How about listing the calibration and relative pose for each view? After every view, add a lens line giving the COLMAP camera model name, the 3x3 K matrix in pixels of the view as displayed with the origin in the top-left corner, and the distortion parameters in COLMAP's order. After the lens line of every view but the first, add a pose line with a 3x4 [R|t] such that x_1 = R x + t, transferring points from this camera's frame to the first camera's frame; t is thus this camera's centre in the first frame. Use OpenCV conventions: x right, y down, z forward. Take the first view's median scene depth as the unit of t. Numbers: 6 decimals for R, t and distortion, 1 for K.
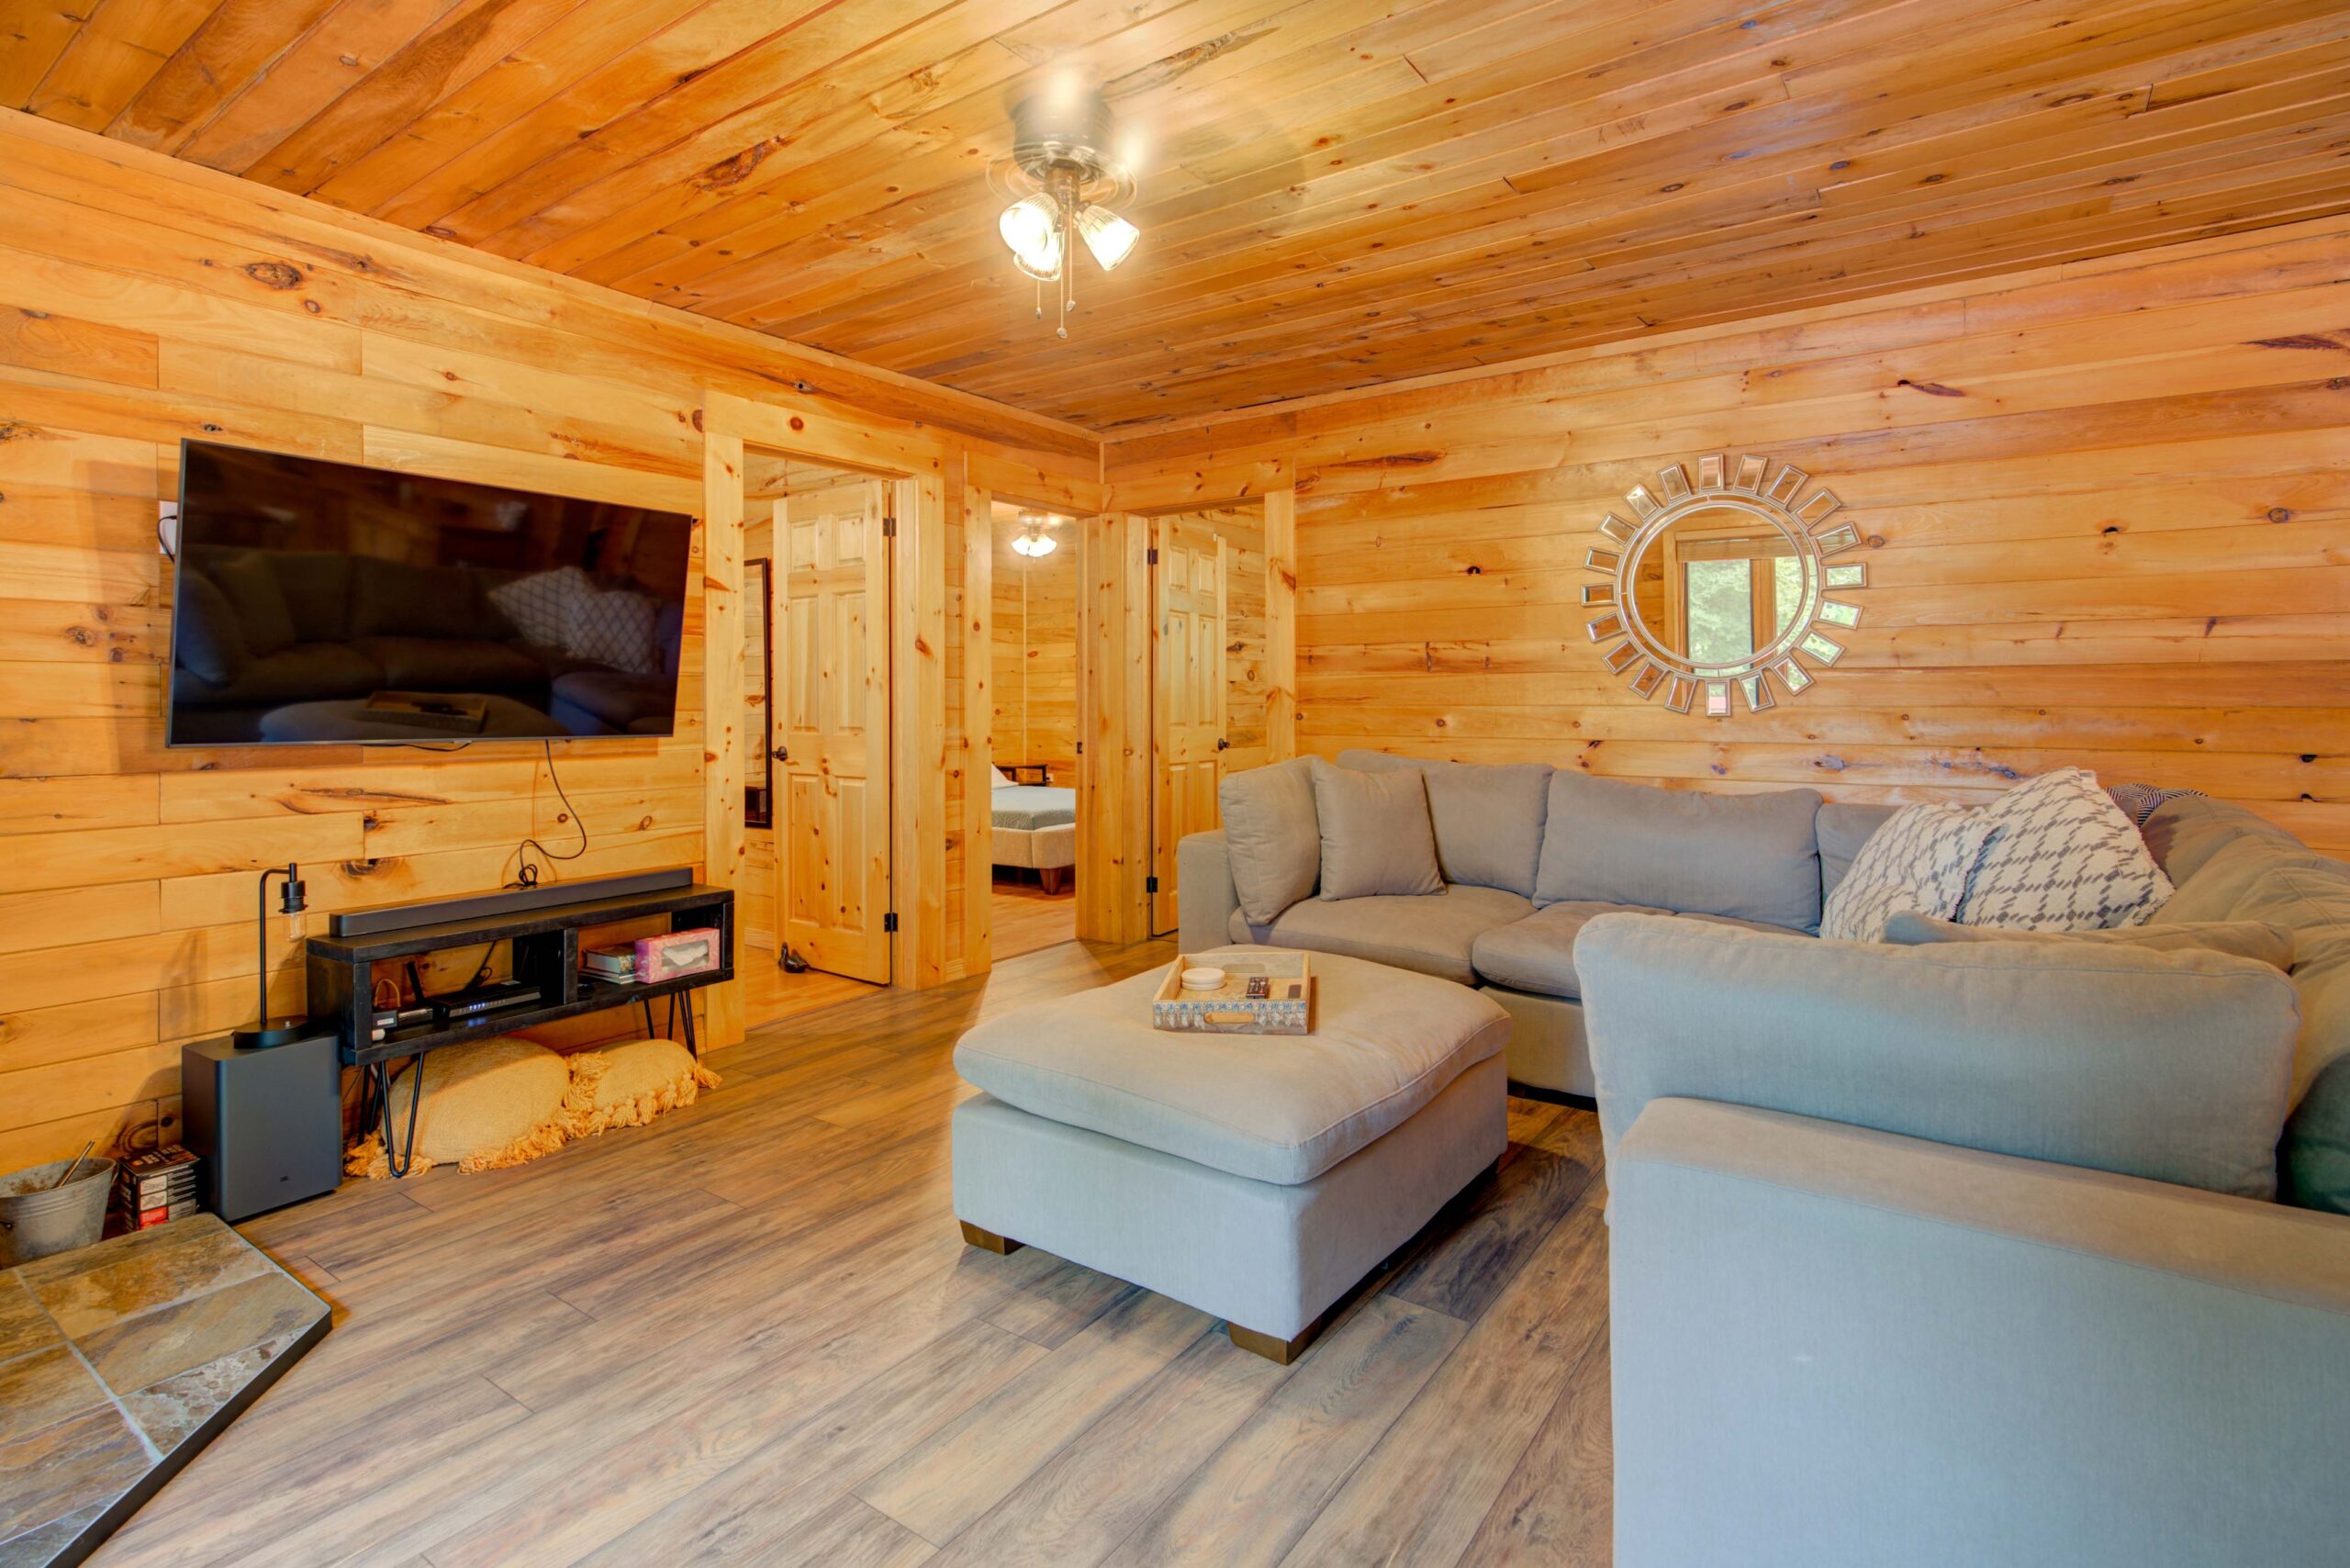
lens RADIAL K [[1140.0, 0, 1183.0], [0, 1140.0, 694.2], [0, 0, 1]] dist [0.000998, 0.000747]
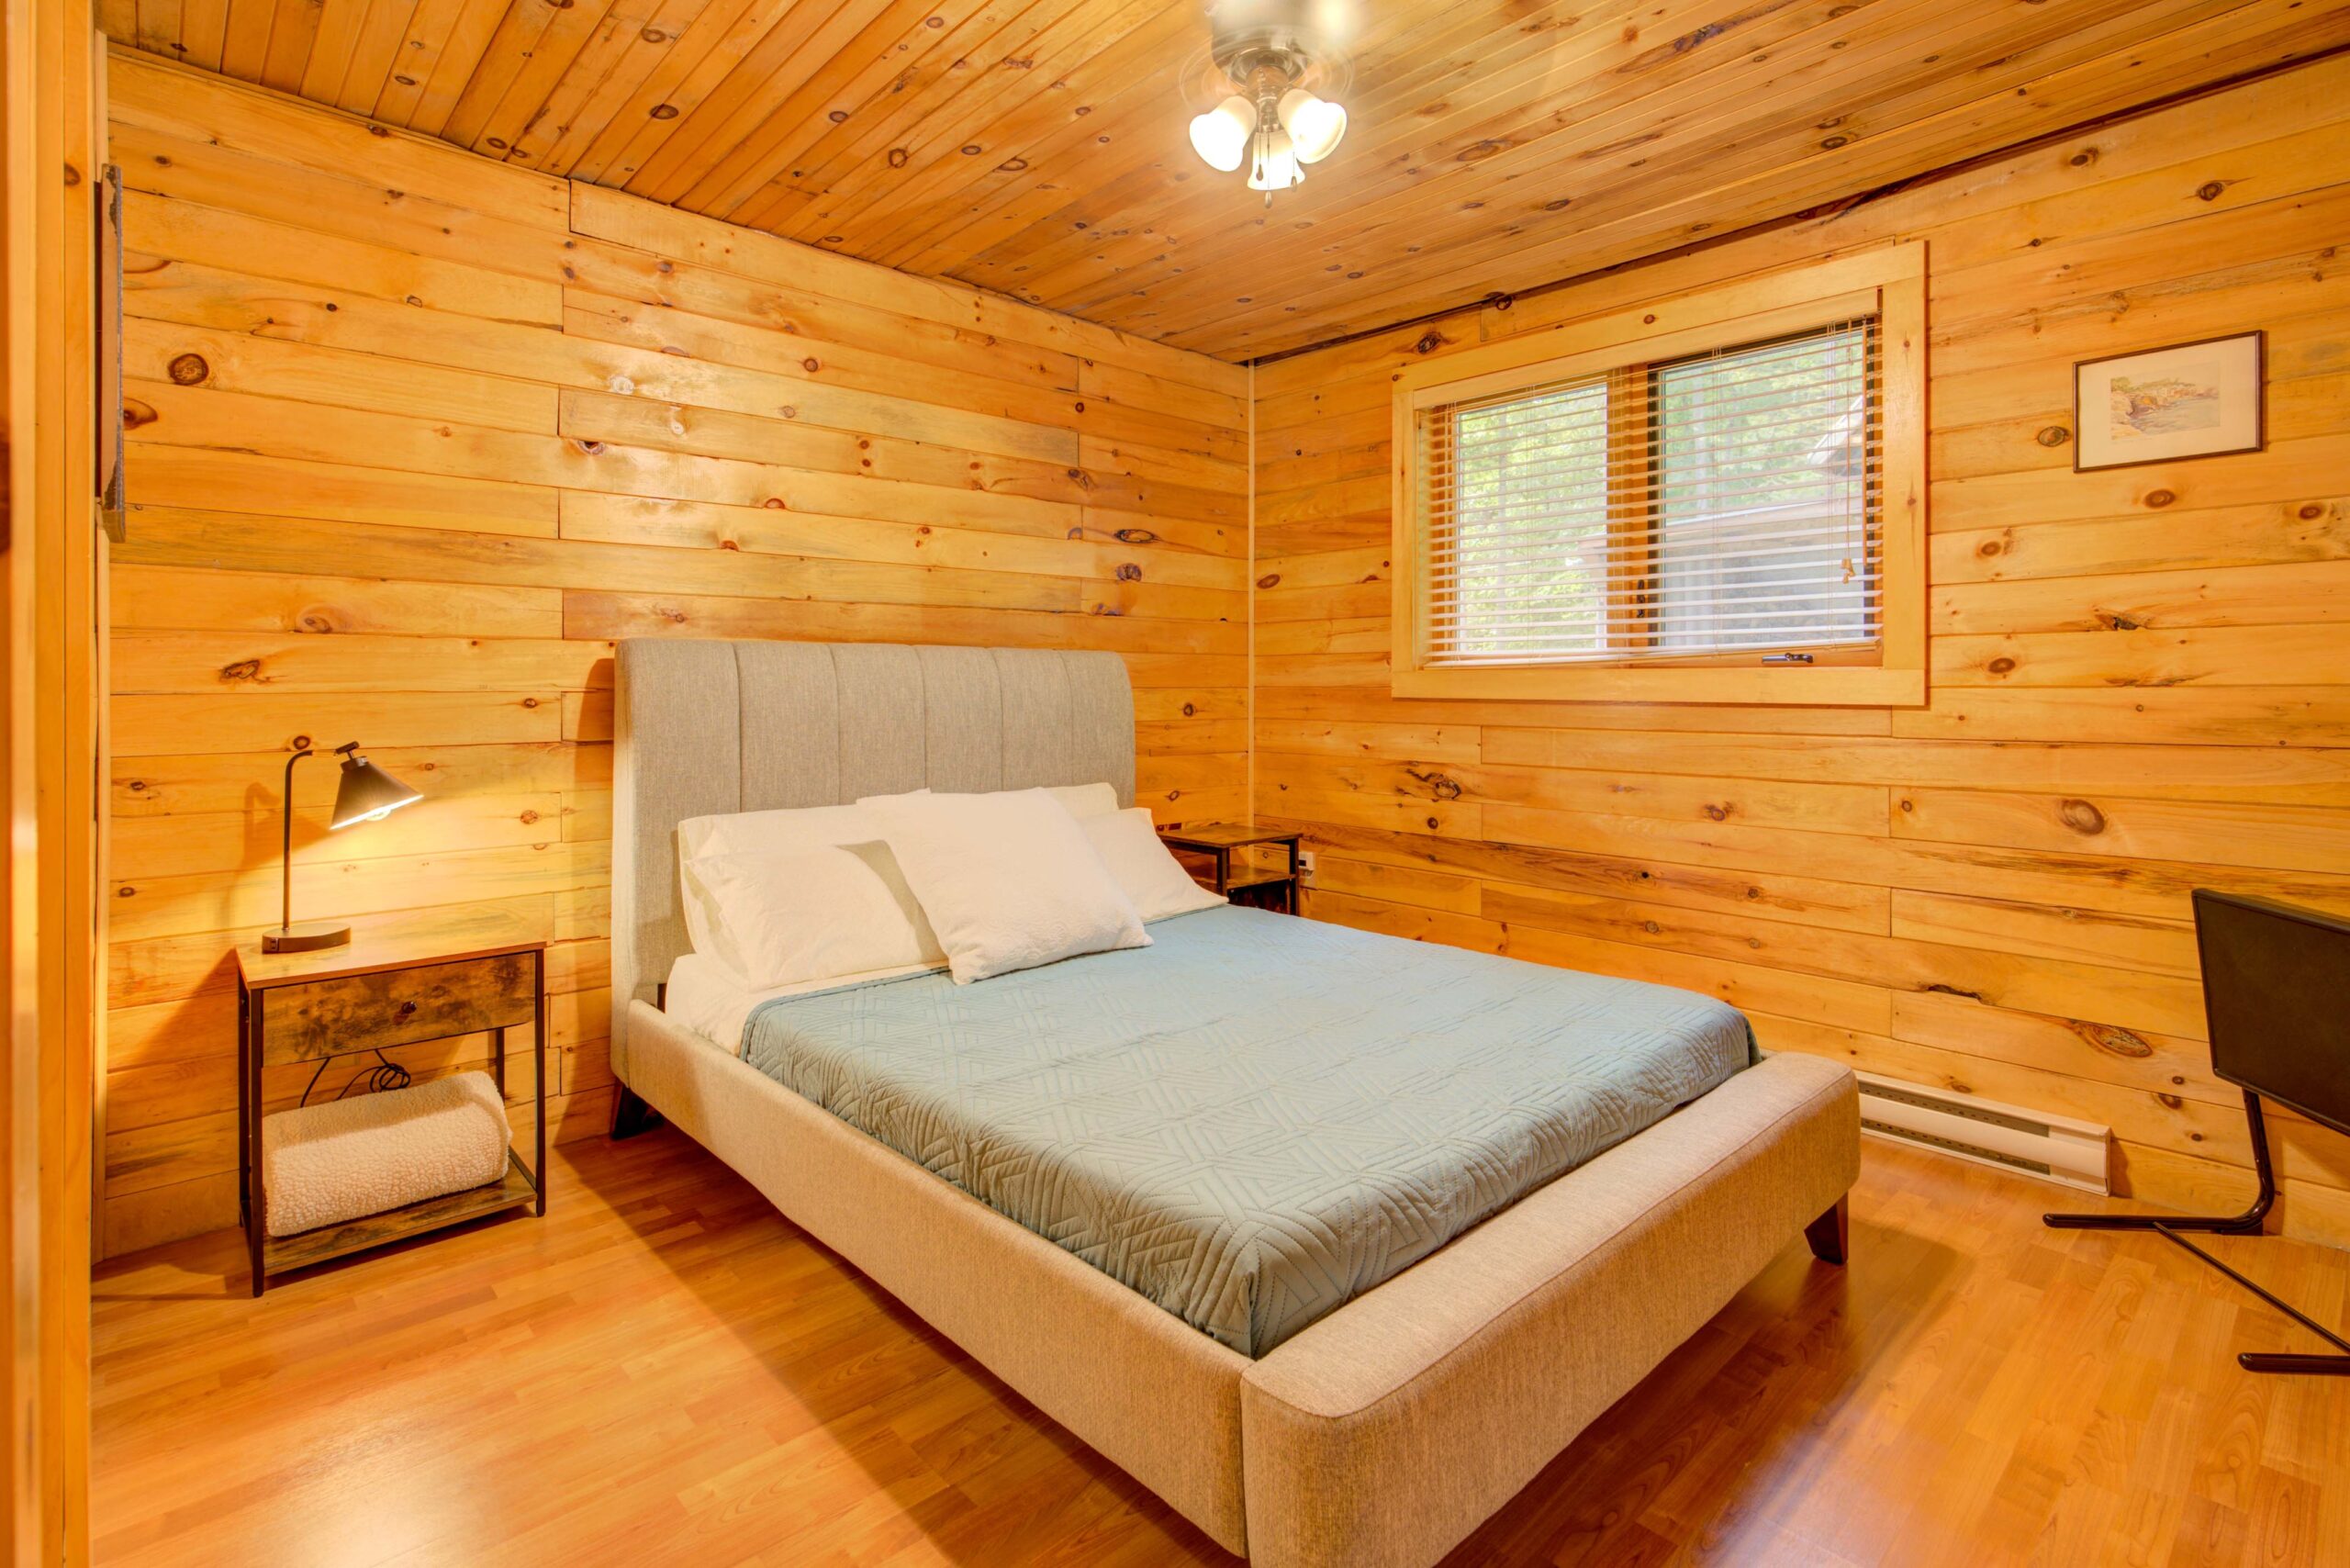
lens RADIAL K [[1140.0, 0, 1183.0], [0, 1140.0, 694.2], [0, 0, 1]] dist [0.000998, 0.000747]
pose [[0.977905, 0.004293, -0.209007, -0.205264], [-0.001868, 0.999929, 0.011799, 0.012482], [0.209043, -0.011148, 0.977843, 1.606547]]
